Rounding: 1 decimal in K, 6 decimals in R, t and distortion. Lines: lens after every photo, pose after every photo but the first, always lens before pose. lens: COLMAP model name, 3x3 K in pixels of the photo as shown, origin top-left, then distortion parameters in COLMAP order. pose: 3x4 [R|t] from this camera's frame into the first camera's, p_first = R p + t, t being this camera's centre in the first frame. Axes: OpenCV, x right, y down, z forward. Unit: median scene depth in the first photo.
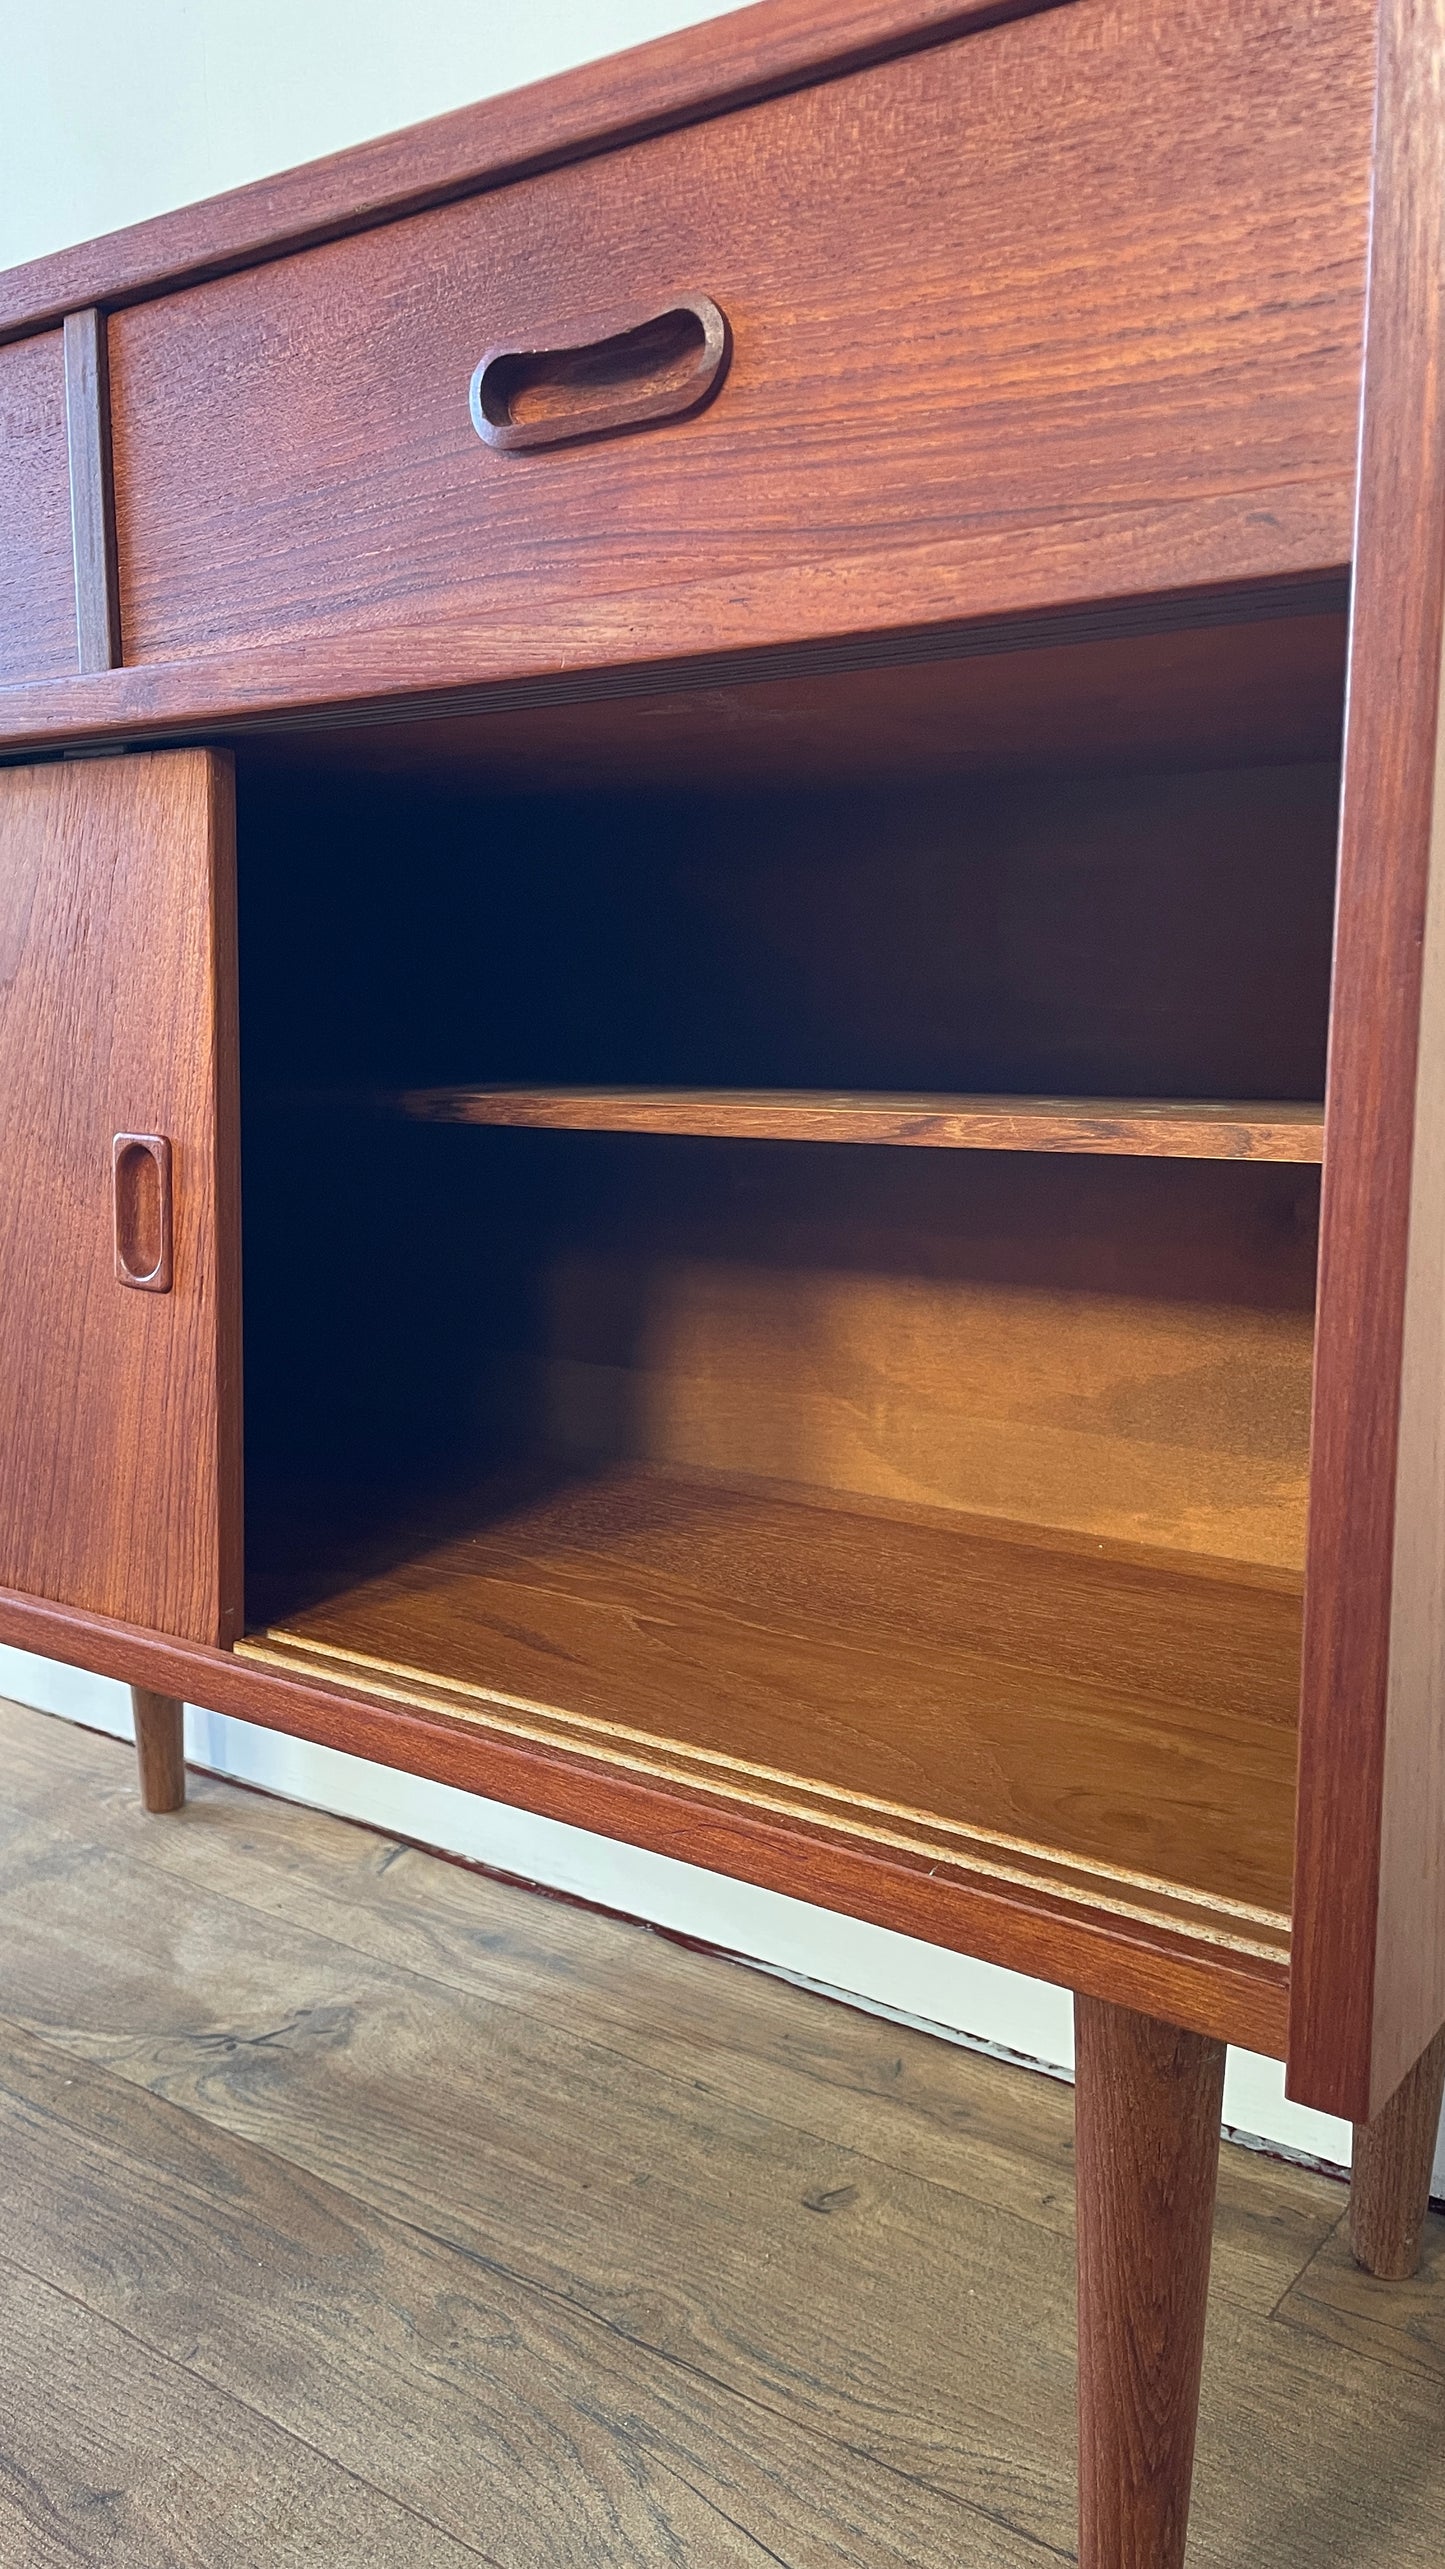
lens RADIAL K [[1938.5, 0, 717.0], [0, 1938.5, 1279.9], [0, 0, 1]] dist [0.089258, -0.115279]
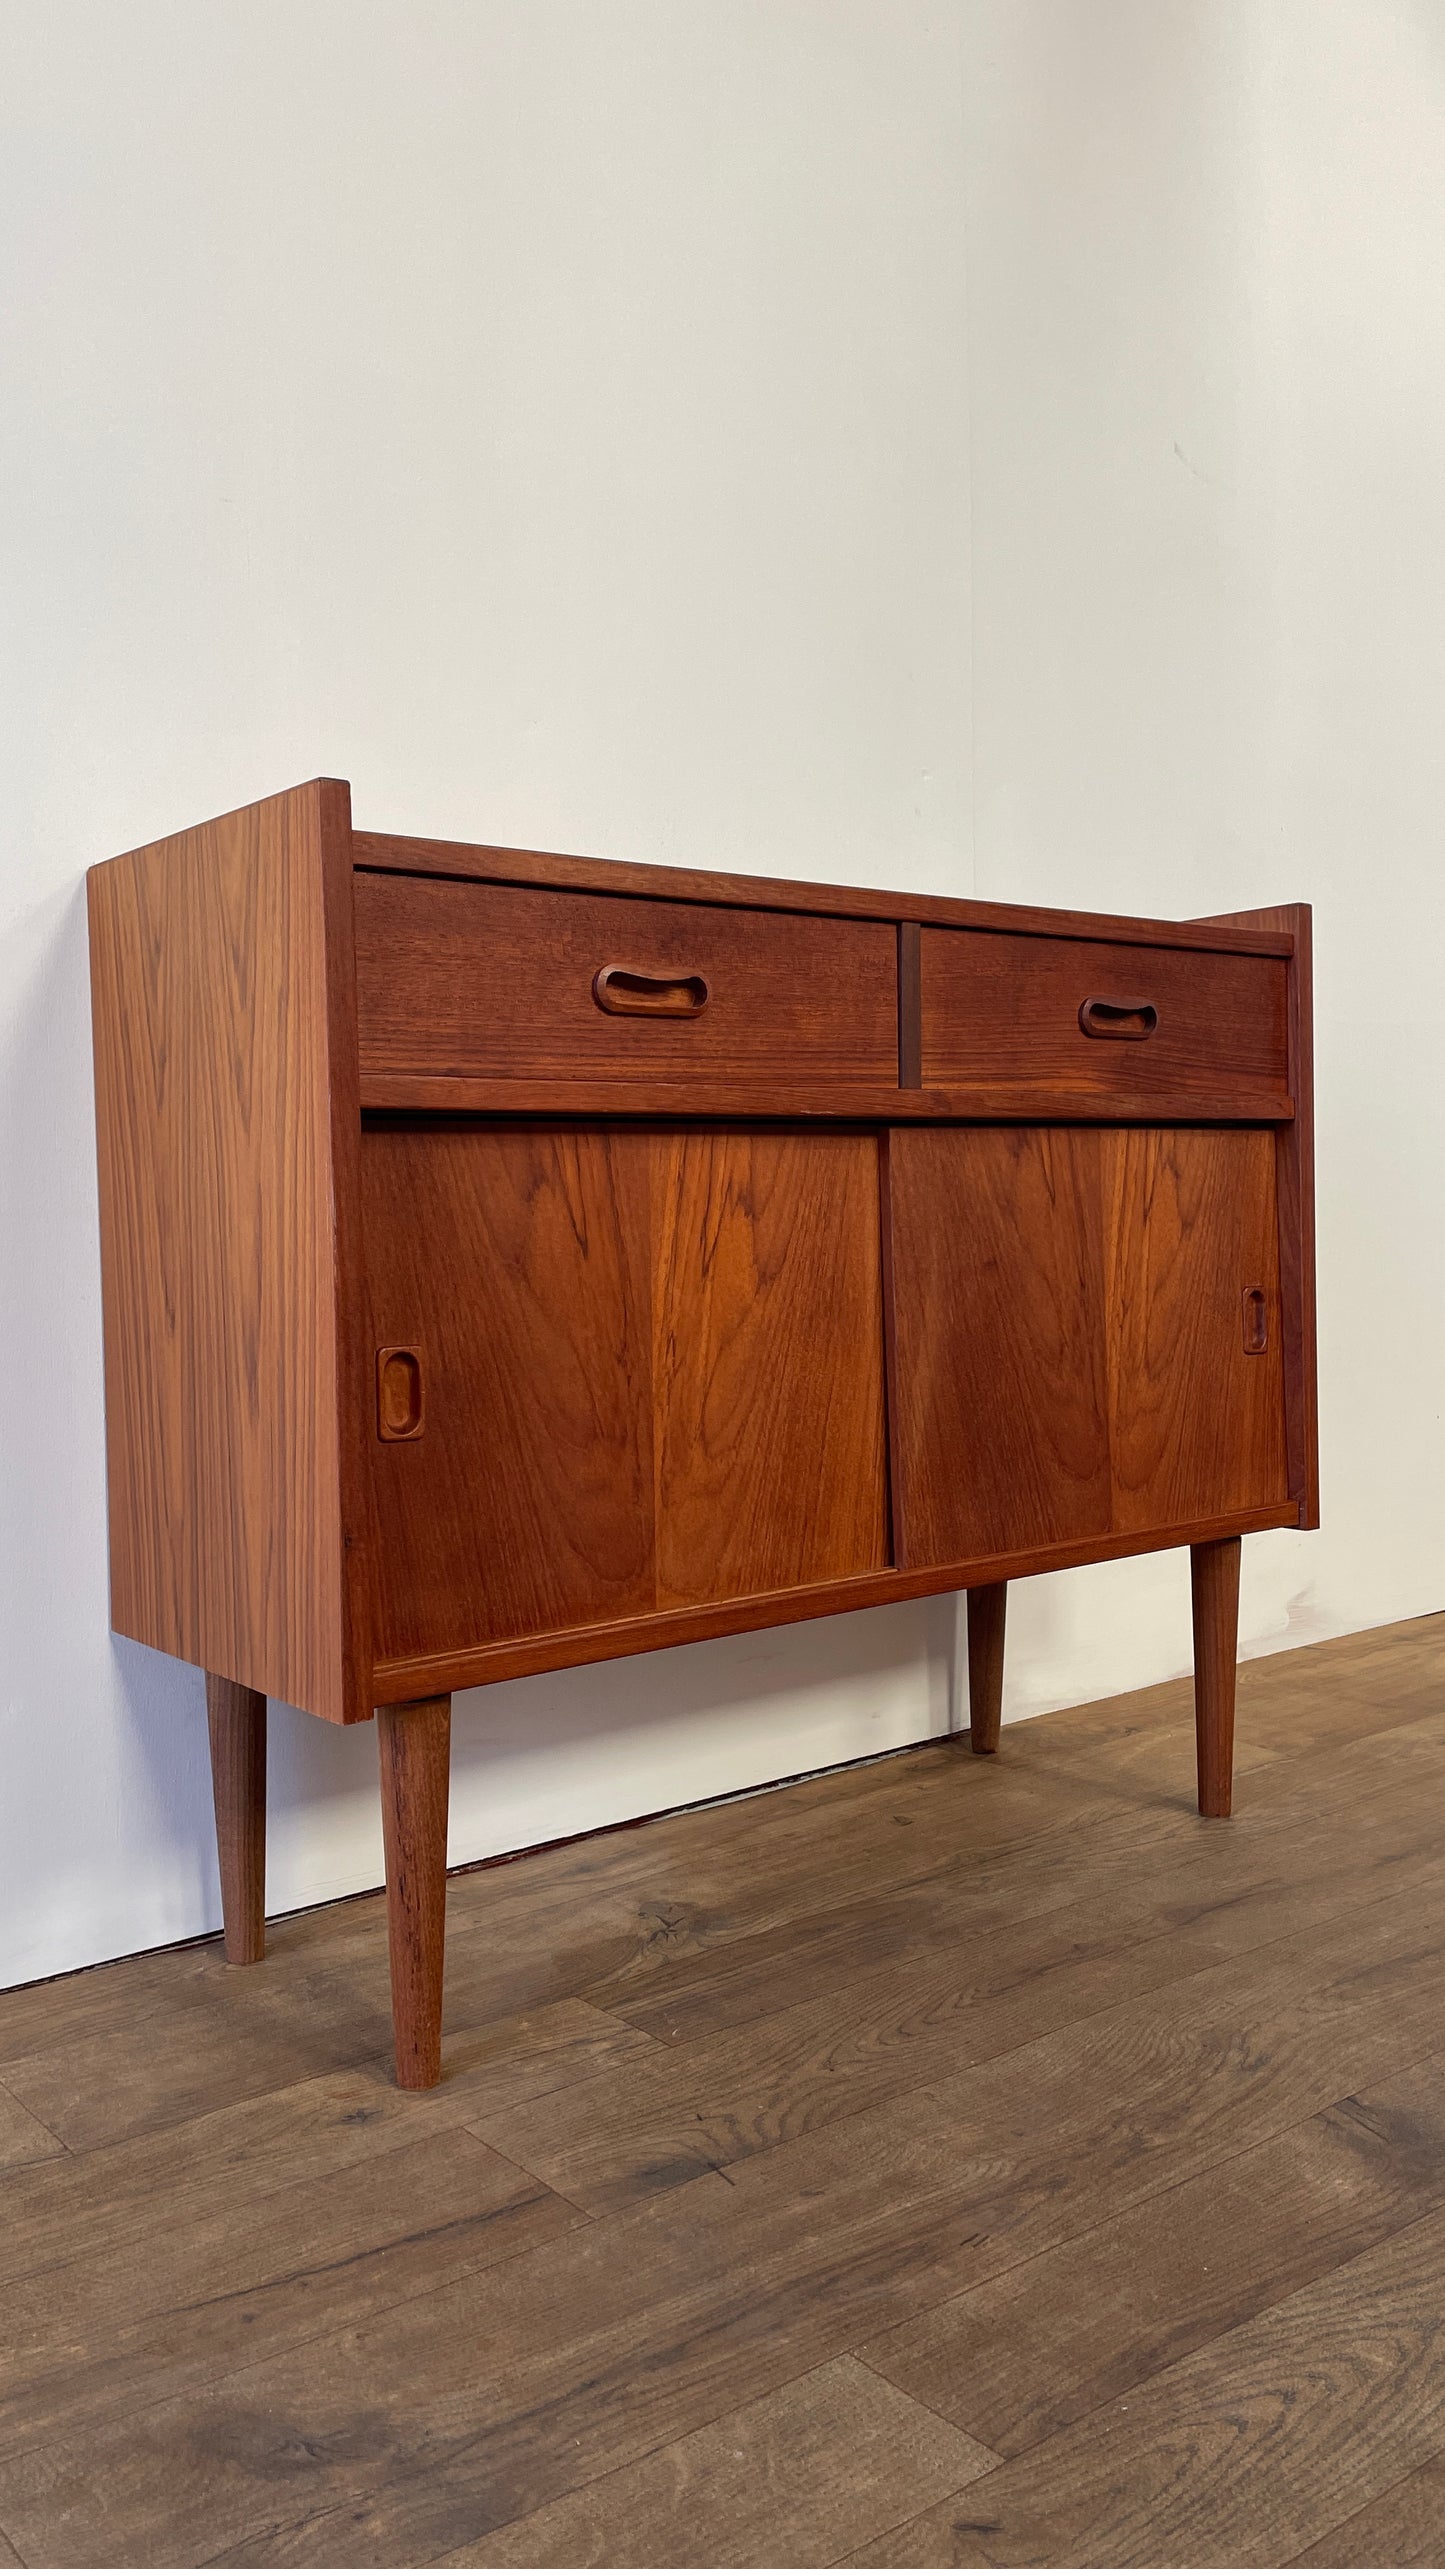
lens RADIAL K [[1938.5, 0, 717.0], [0, 1938.5, 1279.9], [0, 0, 1]] dist [0.089258, -0.115279]
pose [[0.269664, -0.049485, 0.961682, -2.169435], [0.156893, 0.987592, 0.006824, -0.145990], [-0.950087, 0.149041, 0.274082, 0.620028]]
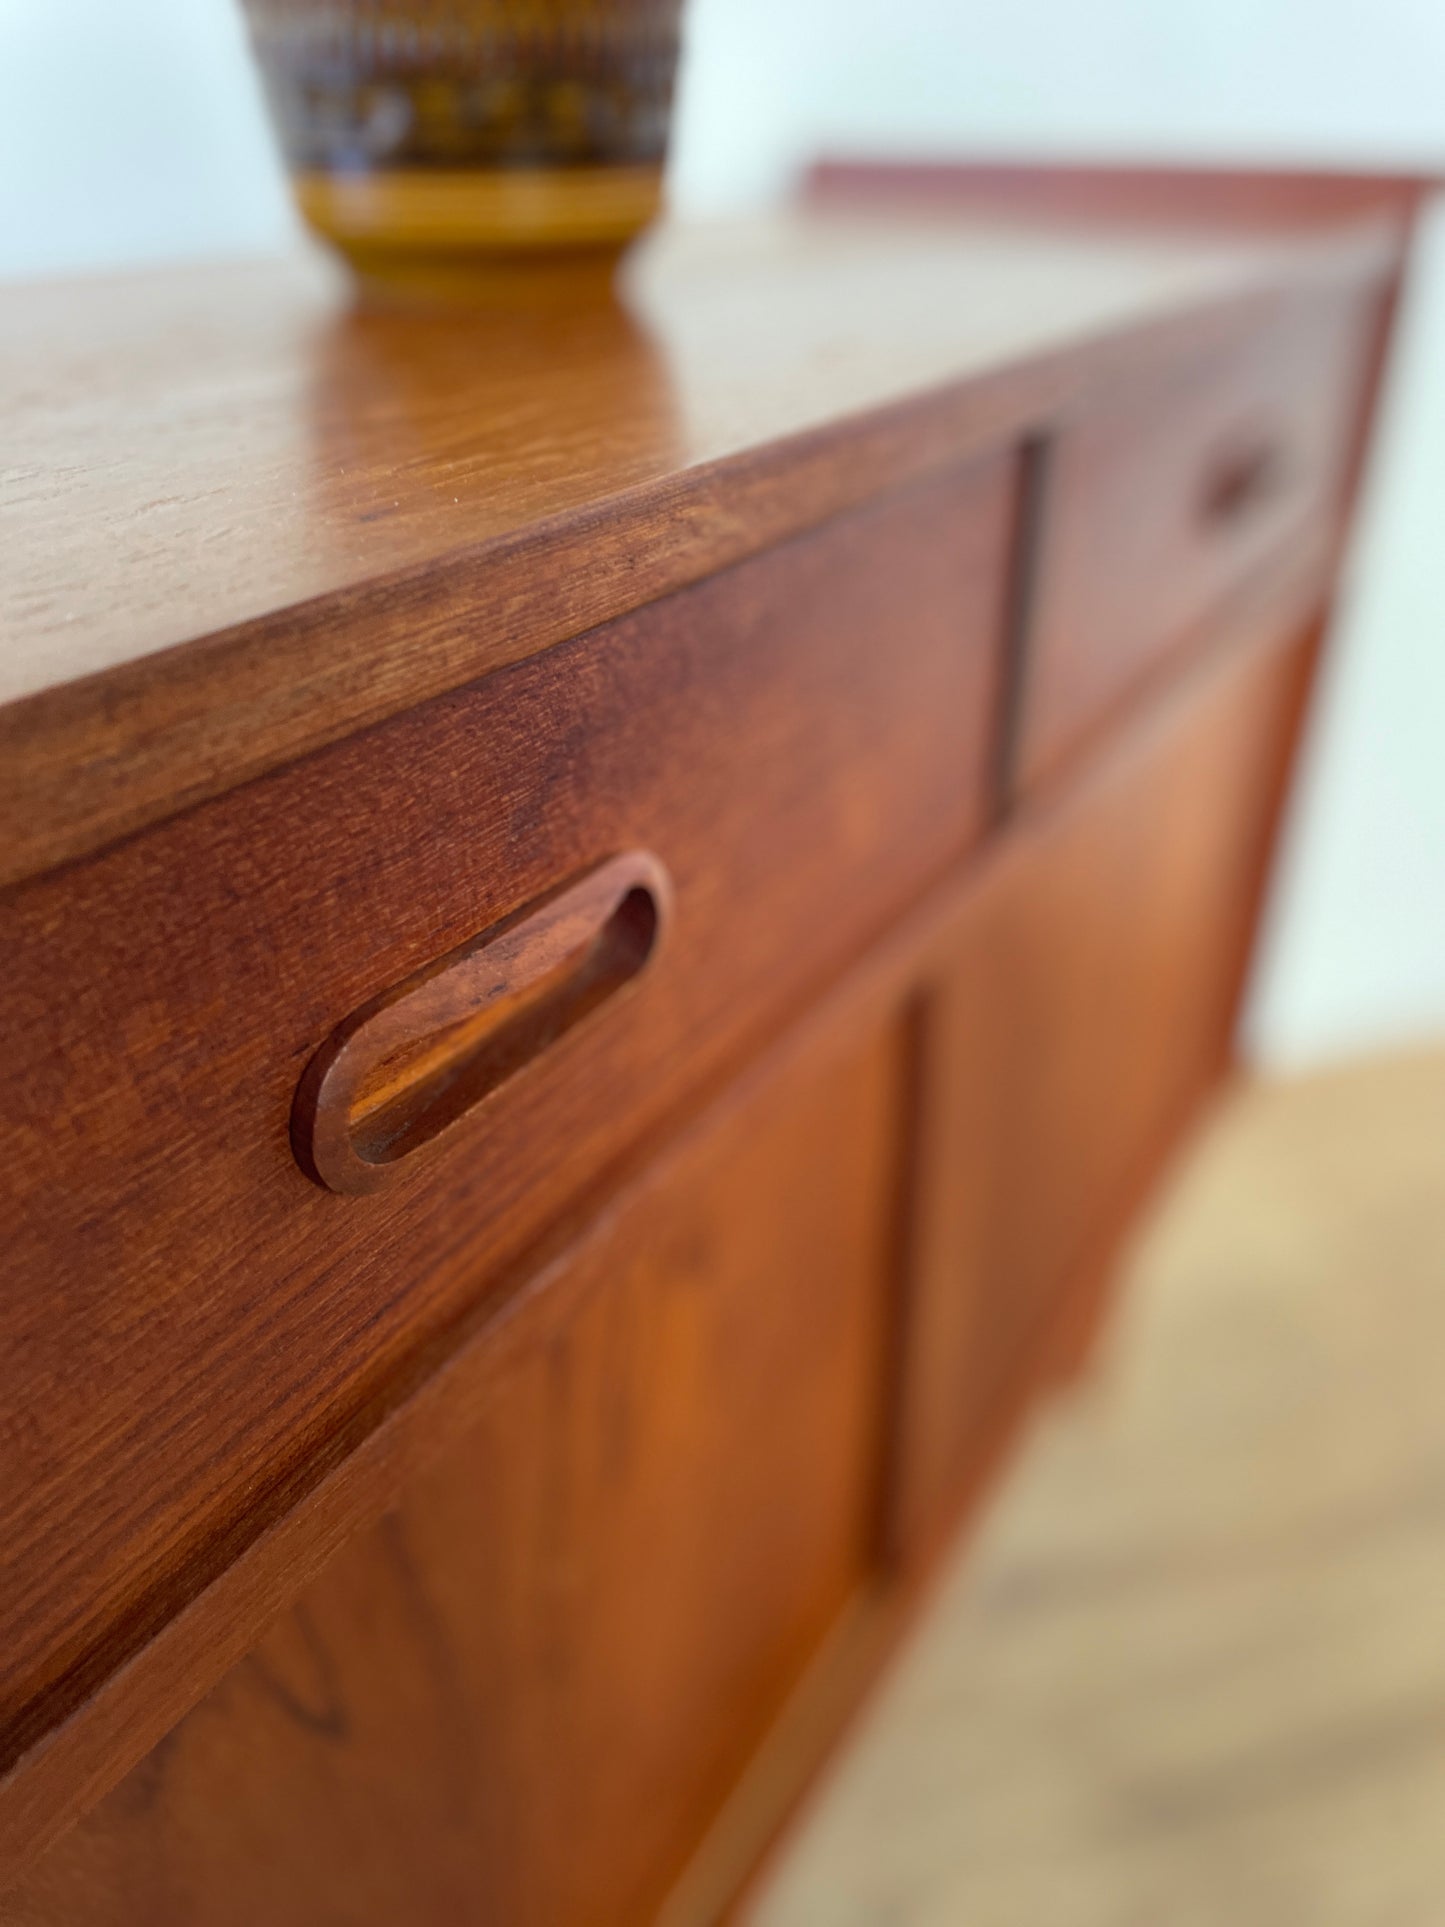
lens RADIAL K [[1469.4, 0, 733.2], [0, 1469.4, 960.3], [0, 0, 1]] dist [0.064272, -0.103615]
pose [[-0.079042, -0.512635, 0.854960, -0.829804], [0.128628, 0.845230, 0.518692, -0.569303], [-0.988538, 0.150970, -0.000870, 1.044895]]
